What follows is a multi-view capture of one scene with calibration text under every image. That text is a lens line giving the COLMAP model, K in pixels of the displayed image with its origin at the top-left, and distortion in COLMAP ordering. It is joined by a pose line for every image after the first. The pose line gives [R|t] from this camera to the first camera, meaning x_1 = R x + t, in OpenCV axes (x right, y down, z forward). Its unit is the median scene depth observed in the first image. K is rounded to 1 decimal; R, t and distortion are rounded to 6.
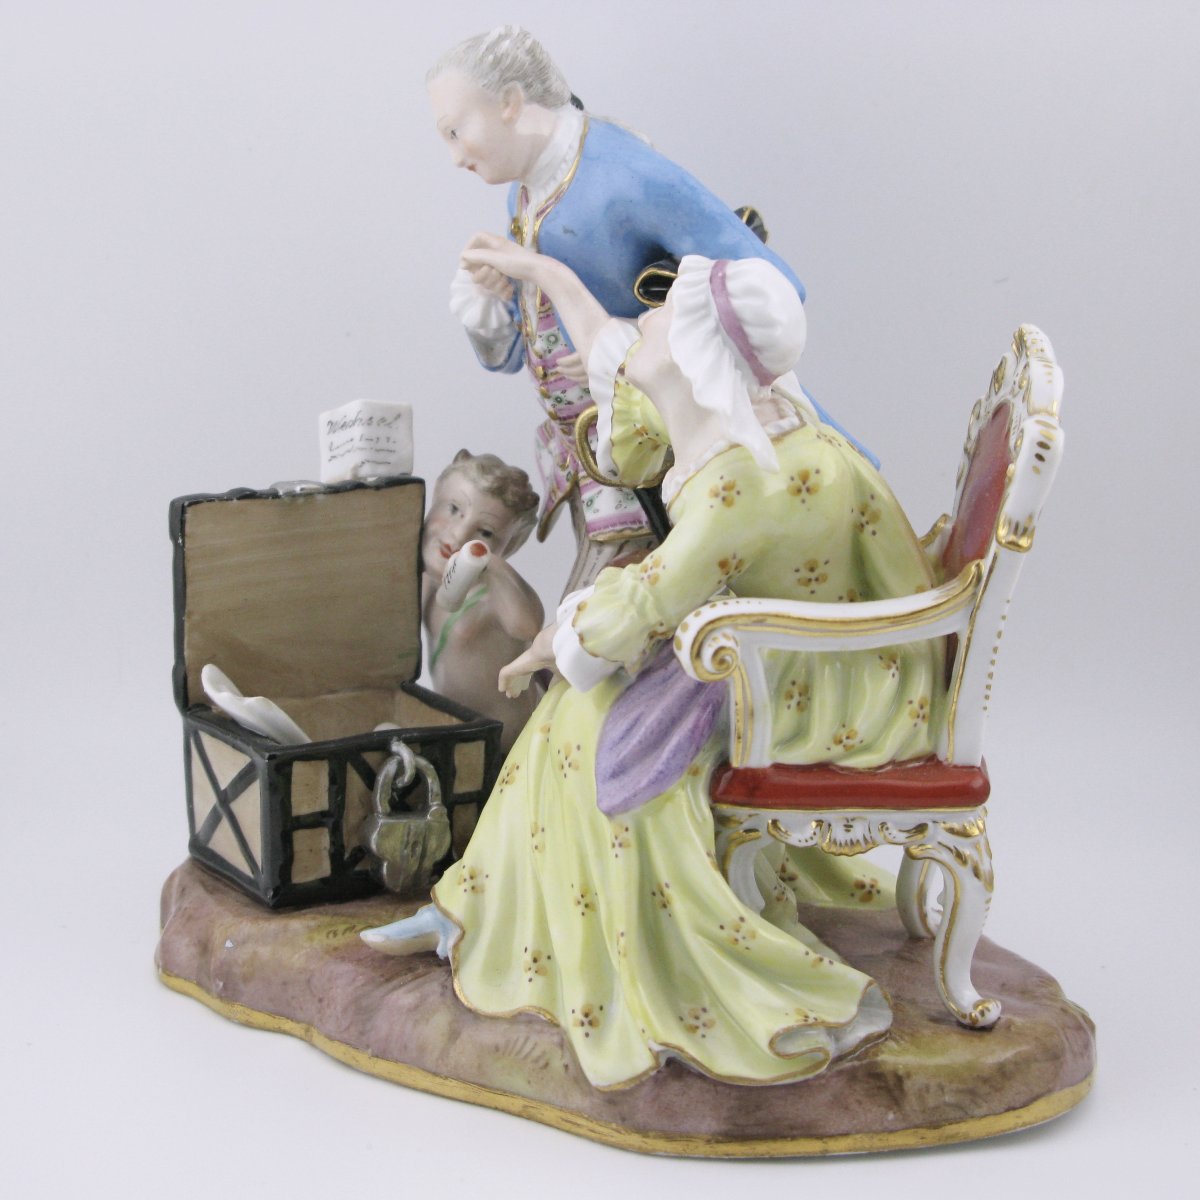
lens RADIAL K [[2026.7, 0, 598.1], [0, 2026.7, 596.4], [0, 0, 1]] dist [-0.160167, 0.000000]
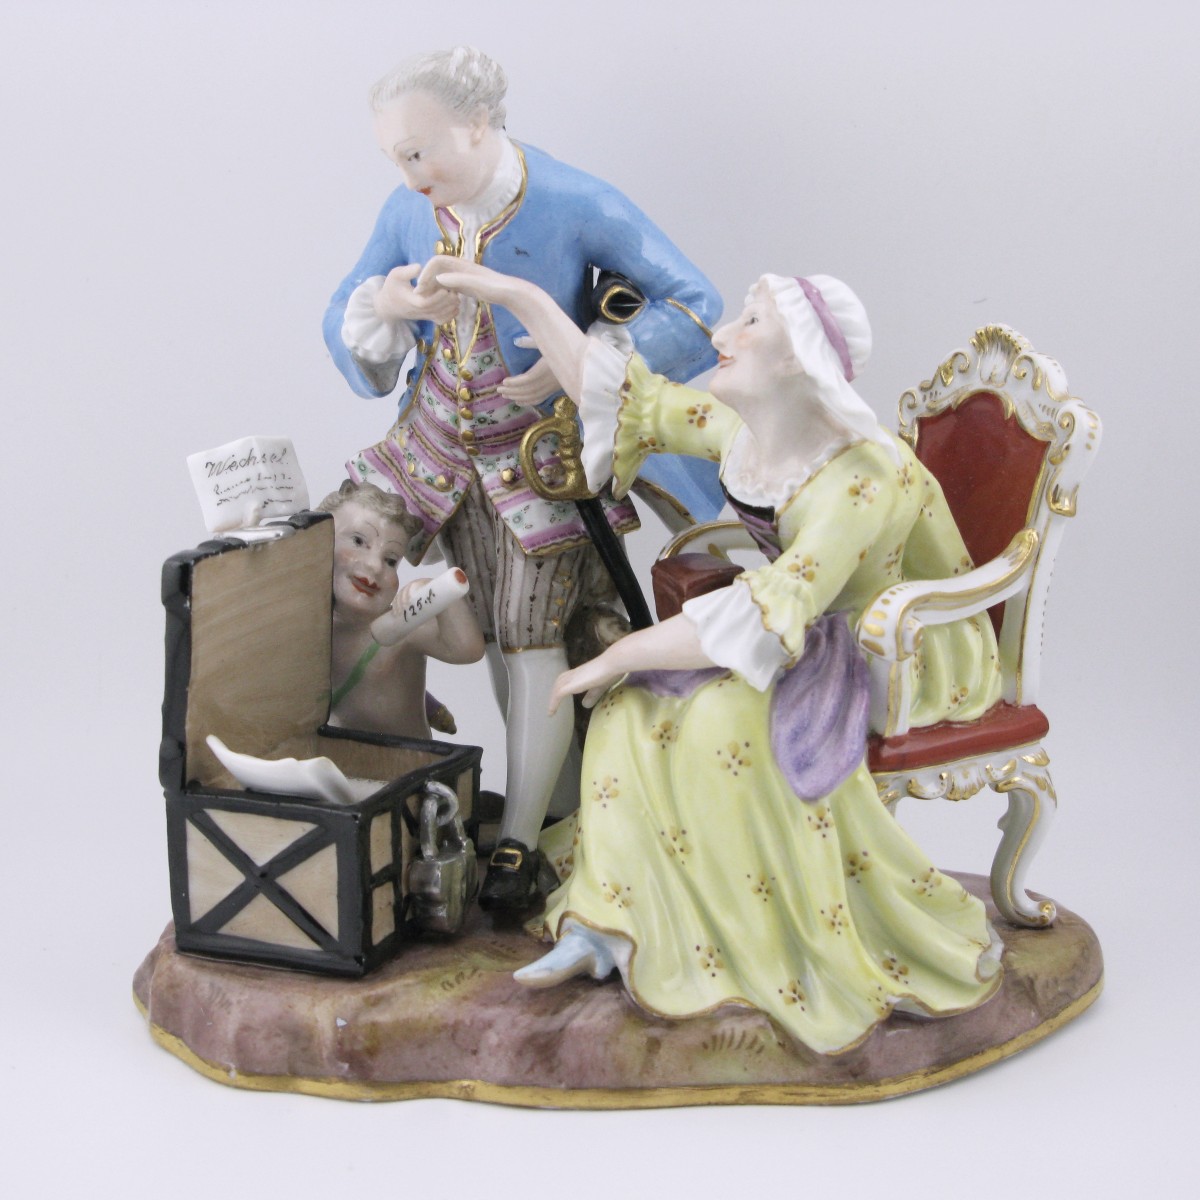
lens RADIAL K [[2026.7, 0, 605.1], [0, 2026.7, 601.6], [0, 0, 1]] dist [-0.160167, 0.000000]
pose [[0.827588, -0.122523, 0.547801, -0.576072], [0.117818, 0.992065, 0.043895, -0.048815], [-0.548832, 0.028214, 0.835457, 0.144012]]
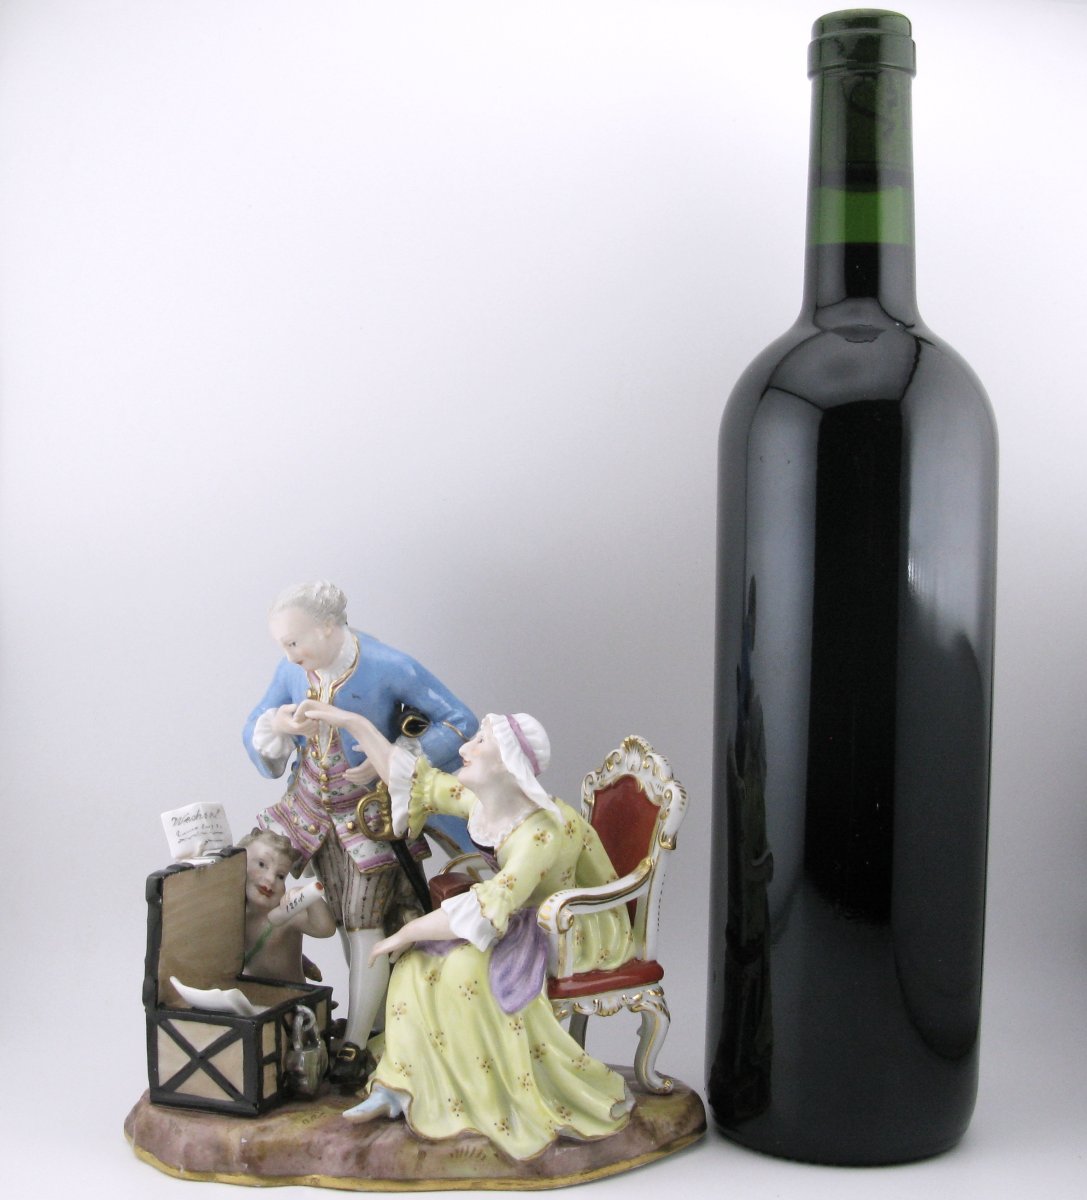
lens RADIAL K [[1811.9, 0, 537.0], [0, 1811.9, 599.9], [0, 0, 1]] dist [-0.199363, 0.000000]
pose [[0.825764, -0.034356, 0.562968, -0.789706], [0.122536, 0.985230, -0.119611, -0.060125], [-0.550544, 0.167754, 0.817778, -0.388759]]
